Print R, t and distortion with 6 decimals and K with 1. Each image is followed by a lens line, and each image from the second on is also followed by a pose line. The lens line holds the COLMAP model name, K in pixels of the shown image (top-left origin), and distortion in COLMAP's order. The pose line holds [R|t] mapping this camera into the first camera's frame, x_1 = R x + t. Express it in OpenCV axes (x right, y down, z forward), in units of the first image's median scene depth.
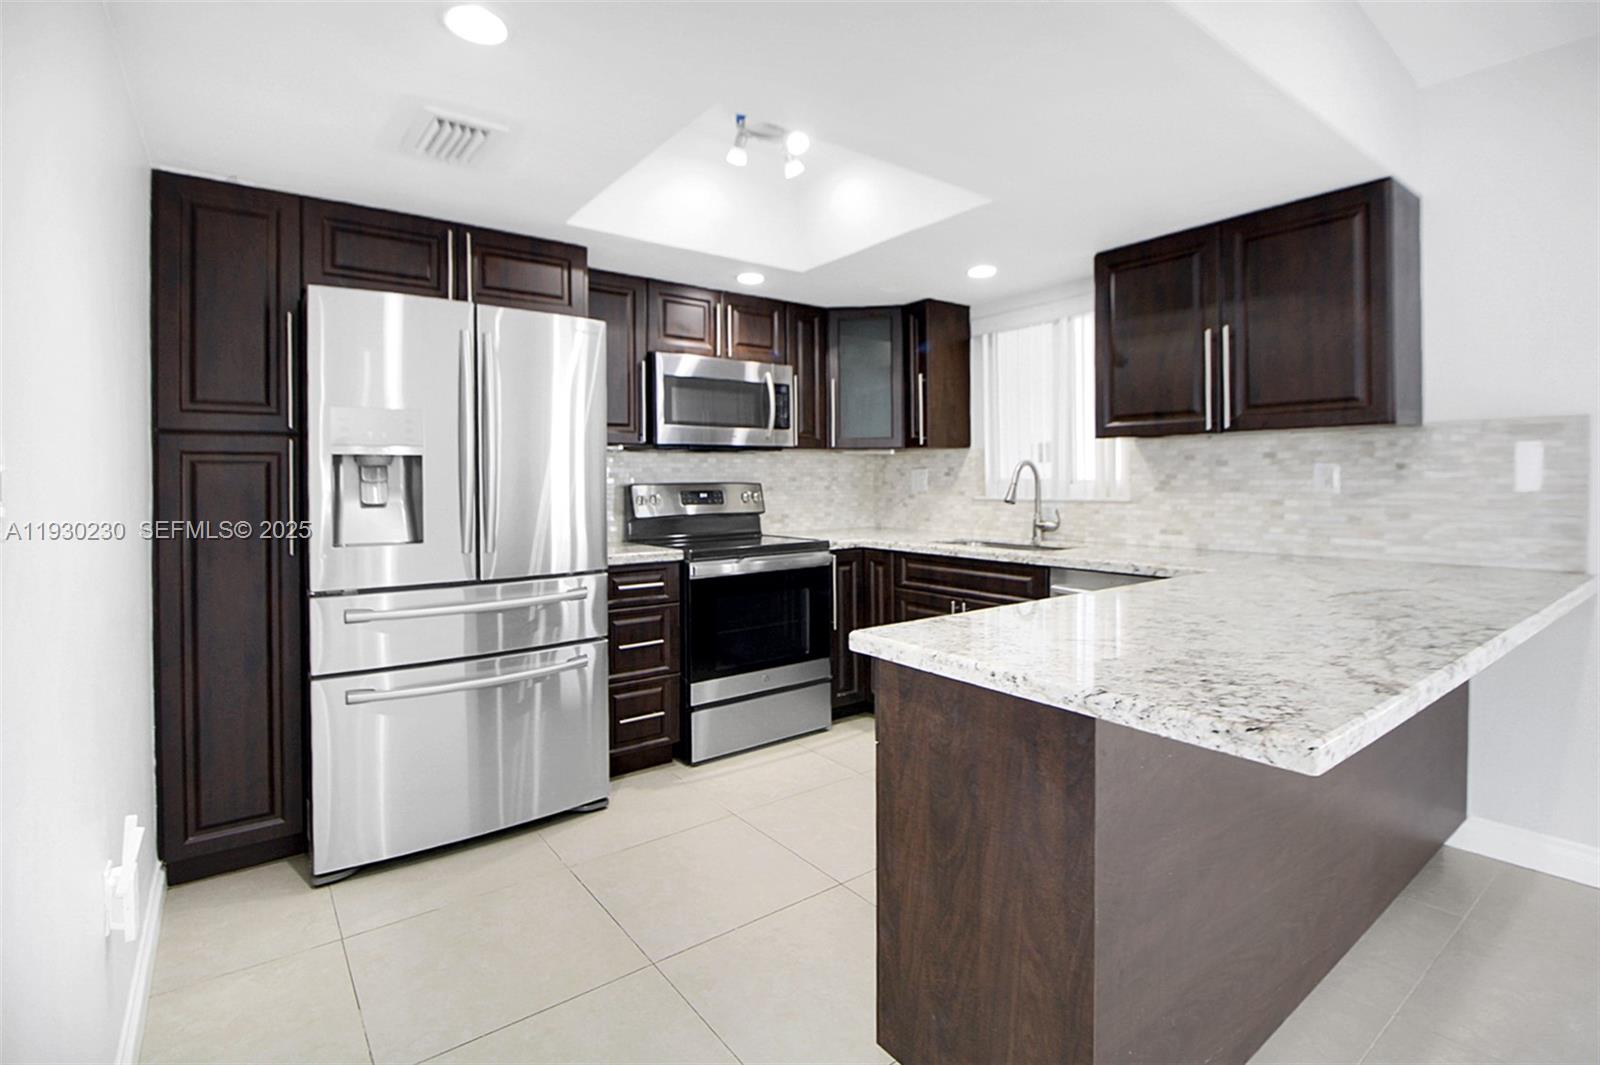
lens RADIAL K [[765.7, 0, 818.1], [0, 765.7, 482.0], [0, 0, 1]] dist [-0.016840, -0.000535]
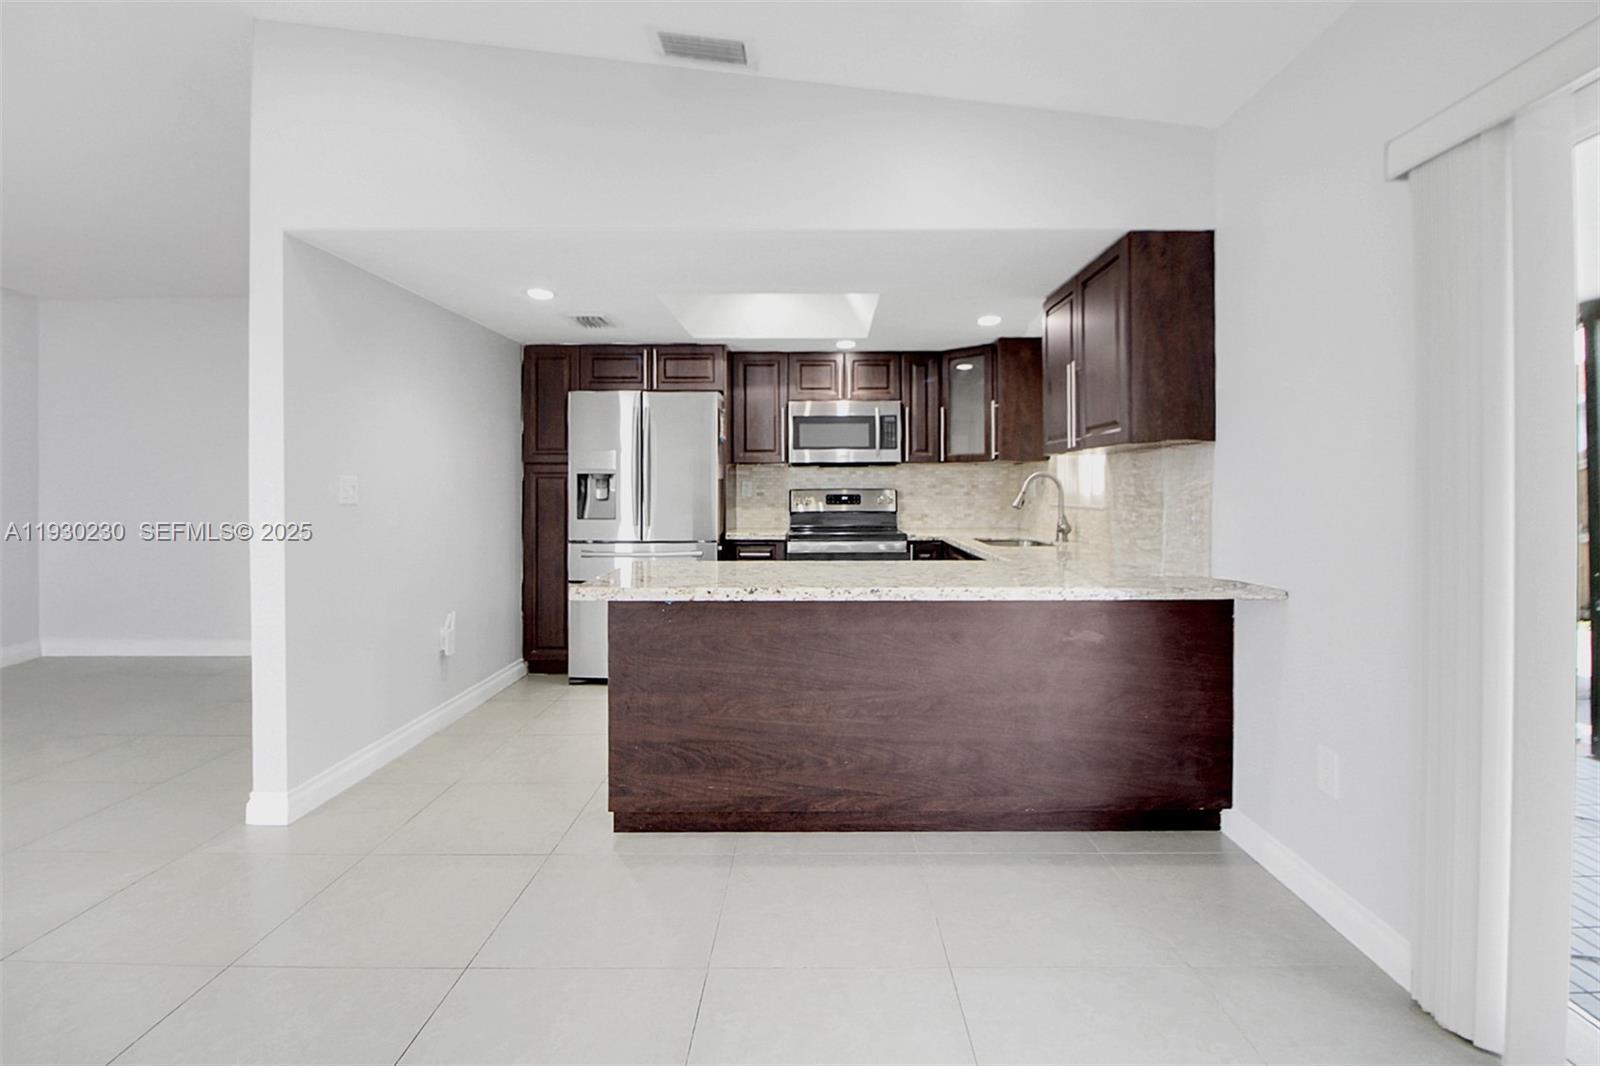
lens RADIAL K [[765.7, 0, 848.0], [0, 765.7, 478.4], [0, 0, 1]] dist [-0.016840, -0.000535]
pose [[0.785871, 0.002932, -0.618384, 0.801805], [-0.007534, 0.999960, -0.004832, -0.012267], [0.618345, 0.008456, 0.785861, -0.105273]]
